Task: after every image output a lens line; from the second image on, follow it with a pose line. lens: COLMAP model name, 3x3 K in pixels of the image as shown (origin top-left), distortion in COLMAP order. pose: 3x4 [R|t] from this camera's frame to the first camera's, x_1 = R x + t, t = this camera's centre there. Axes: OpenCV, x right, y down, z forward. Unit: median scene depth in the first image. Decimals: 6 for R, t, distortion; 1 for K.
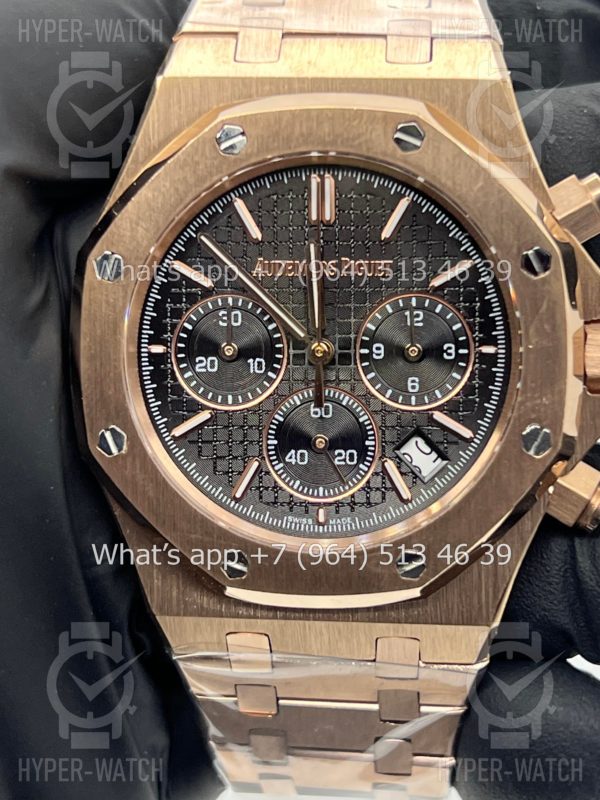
lens RADIAL K [[1896.4, 0, 297.0], [0, 1896.4, 394.8], [0, 0, 1]] dist [0.300775, 0.000000]
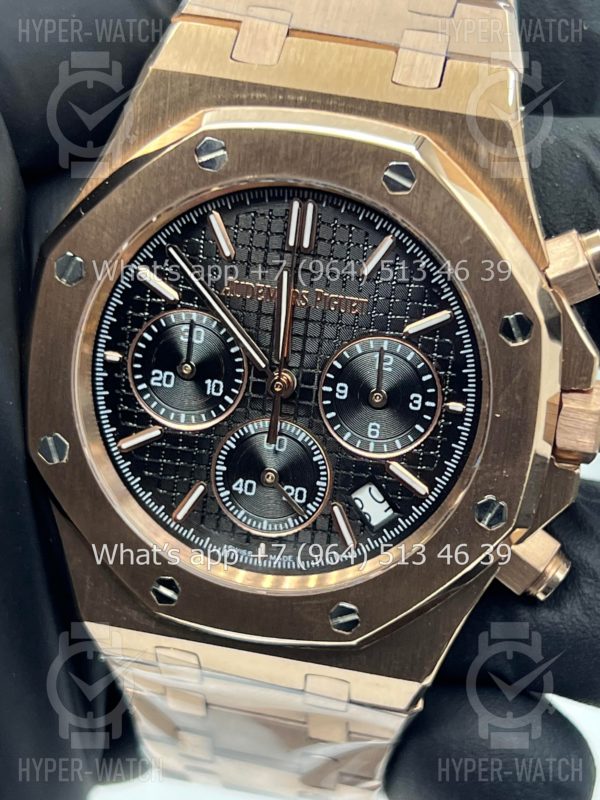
lens RADIAL K [[1896.4, 0, 292.3], [0, 1896.4, 404.6], [0, 0, 1]] dist [0.300775, 0.000000]
pose [[0.990304, 0.131031, -0.046135, 0.062812], [-0.122672, 0.980710, 0.152182, -0.157191], [0.065186, -0.145047, 0.987275, 0.061978]]
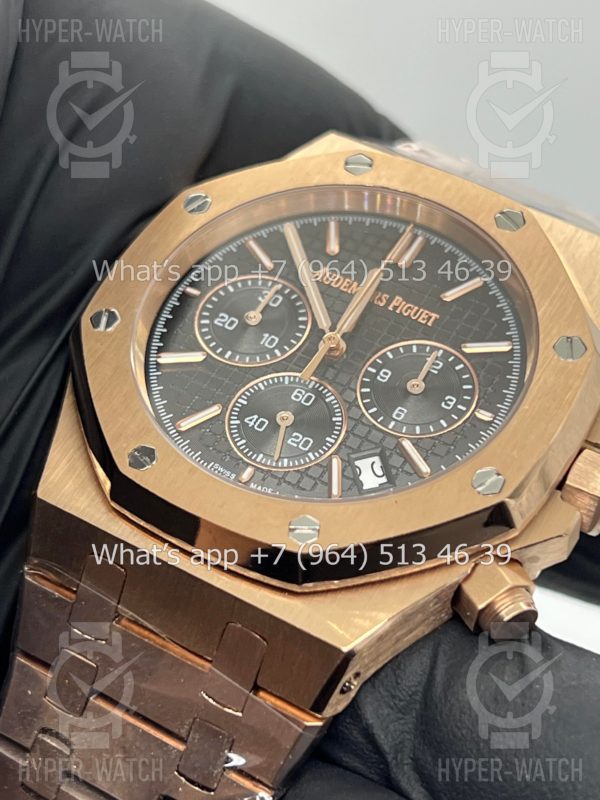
lens RADIAL K [[1896.4, 0, 296.0], [0, 1896.4, 394.0], [0, 0, 1]] dist [0.300775, 0.000000]
pose [[0.863730, 0.417115, -0.282816, 0.282707], [-0.503373, 0.687110, -0.523923, 0.515817], [-0.024211, 0.594890, 0.803442, 0.223632]]
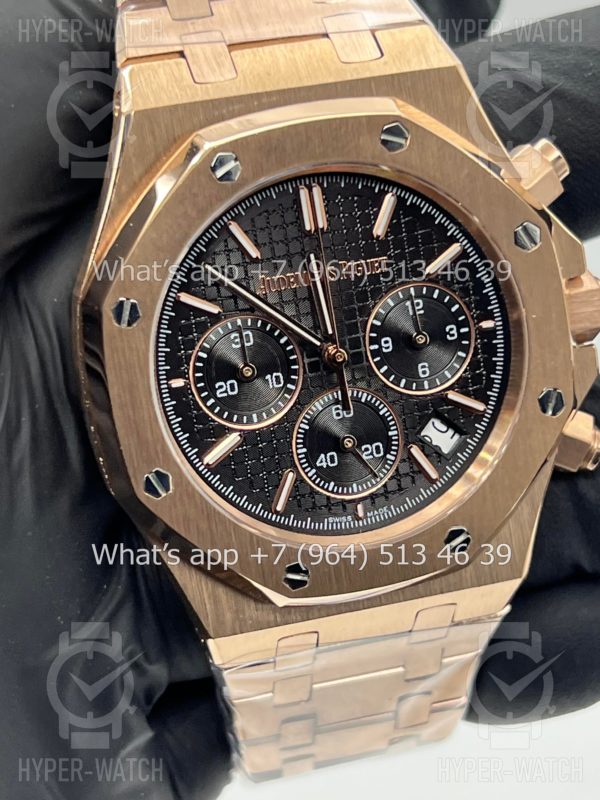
lens RADIAL K [[1896.4, 0, 298.5], [0, 1896.4, 398.0], [0, 0, 1]] dist [0.300775, 0.000000]
pose [[0.940733, -0.194458, 0.277863, -0.294498], [0.169218, 0.979155, 0.112342, -0.118549], [-0.293917, -0.058664, 0.954029, 0.026860]]
